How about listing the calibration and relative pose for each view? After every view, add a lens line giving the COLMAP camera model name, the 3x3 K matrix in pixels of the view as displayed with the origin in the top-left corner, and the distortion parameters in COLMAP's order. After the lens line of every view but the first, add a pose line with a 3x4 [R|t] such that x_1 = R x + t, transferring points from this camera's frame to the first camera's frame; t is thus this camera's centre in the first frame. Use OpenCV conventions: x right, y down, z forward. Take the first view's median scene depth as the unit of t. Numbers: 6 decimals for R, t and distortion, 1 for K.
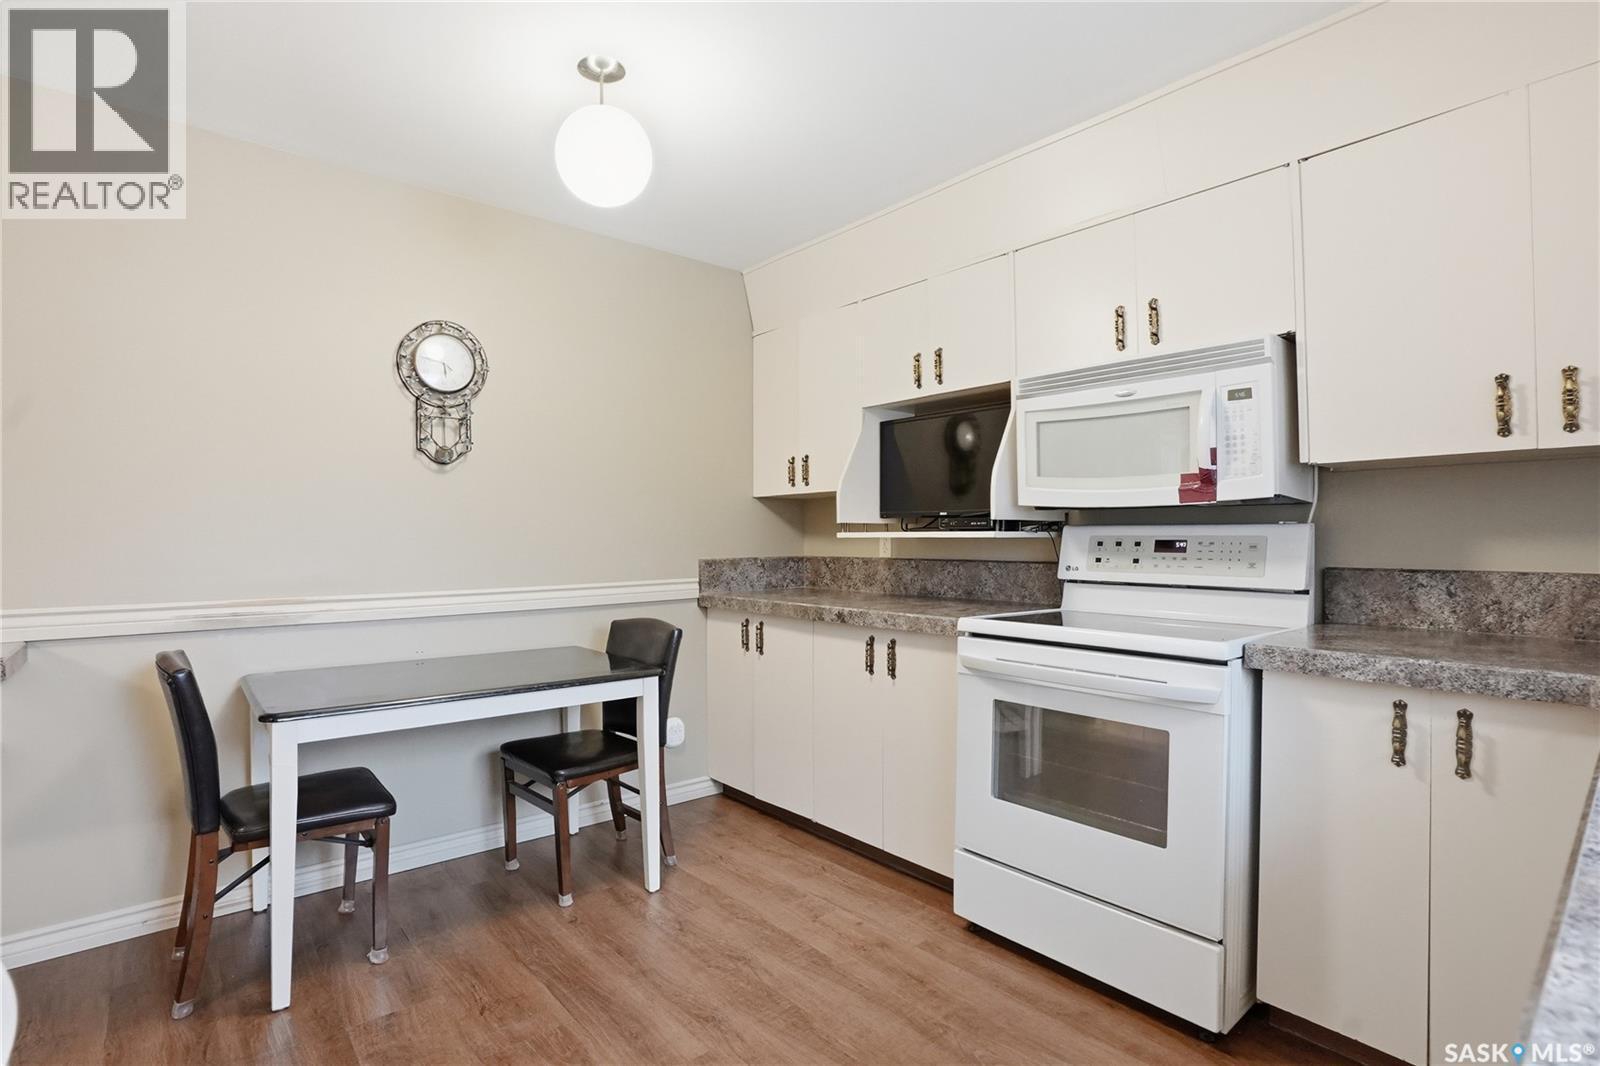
lens RADIAL K [[758.4, 0, 769.0], [0, 758.4, 536.6], [0, 0, 1]] dist [-0.041070, 0.011982]
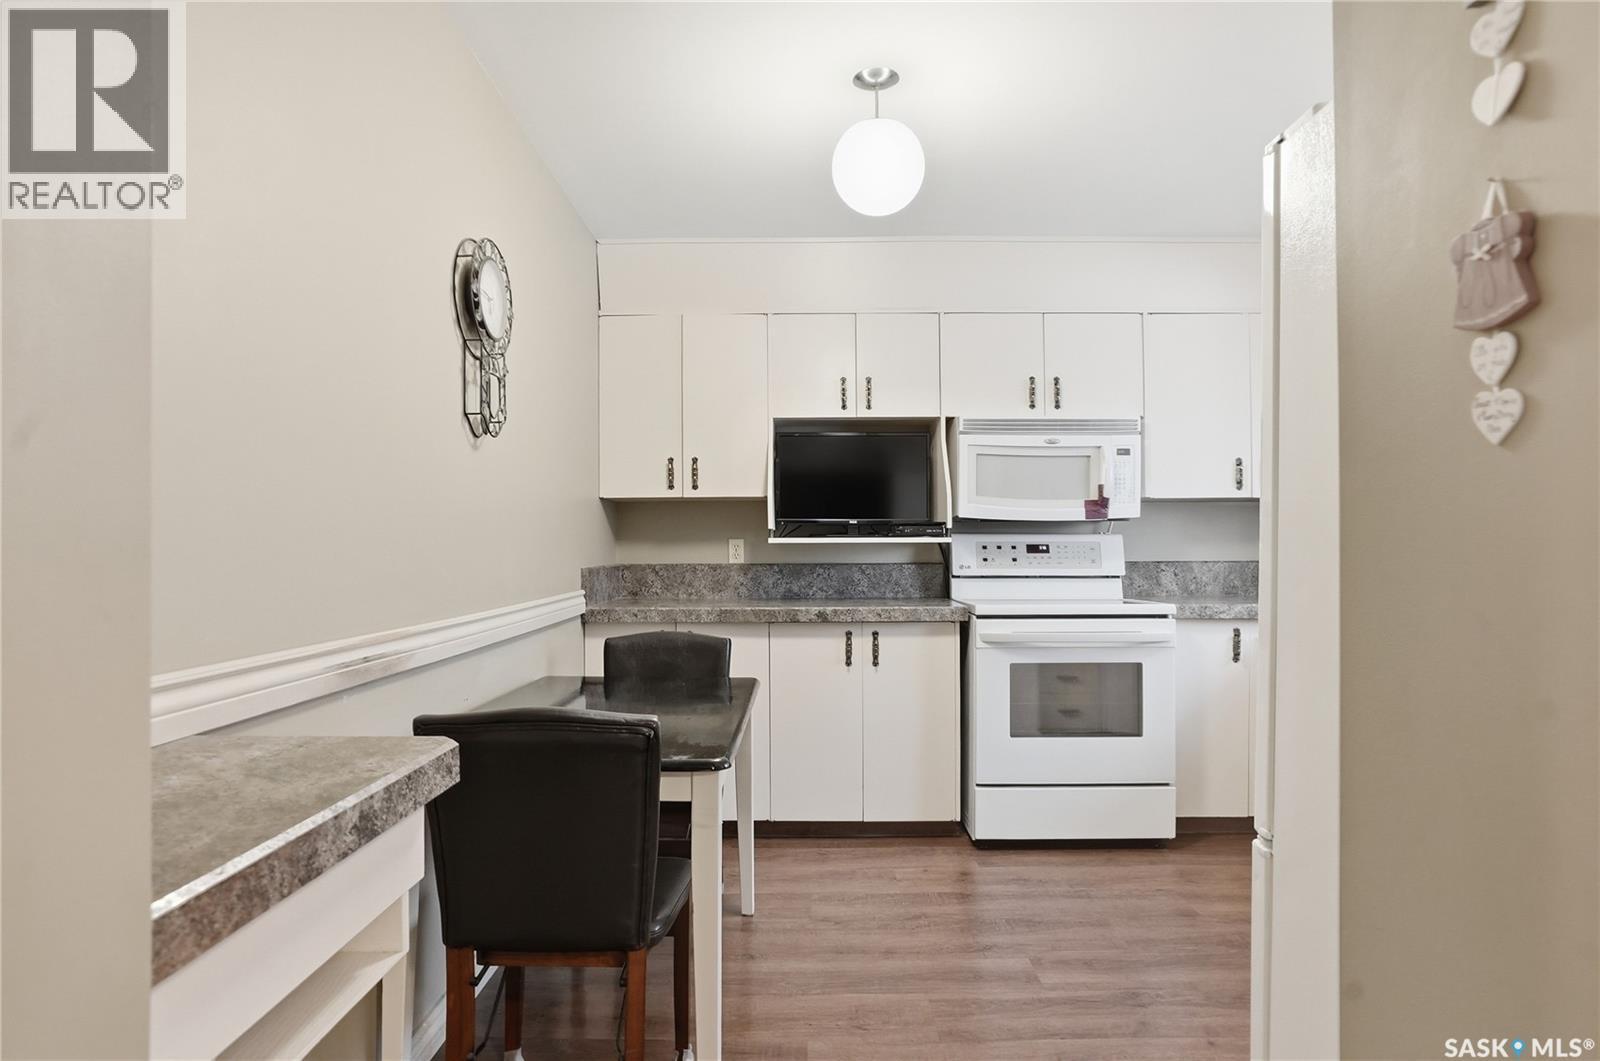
lens RADIAL K [[871.2, 0, 797.3], [0, 871.2, 554.3], [0, 0, 1]] dist [-0.032156, 0.004028]
pose [[0.654172, -0.004425, 0.756333, -0.978927], [0.000754, 0.999986, 0.005198, 0.013678], [-0.756345, -0.002831, 0.654167, 0.253306]]
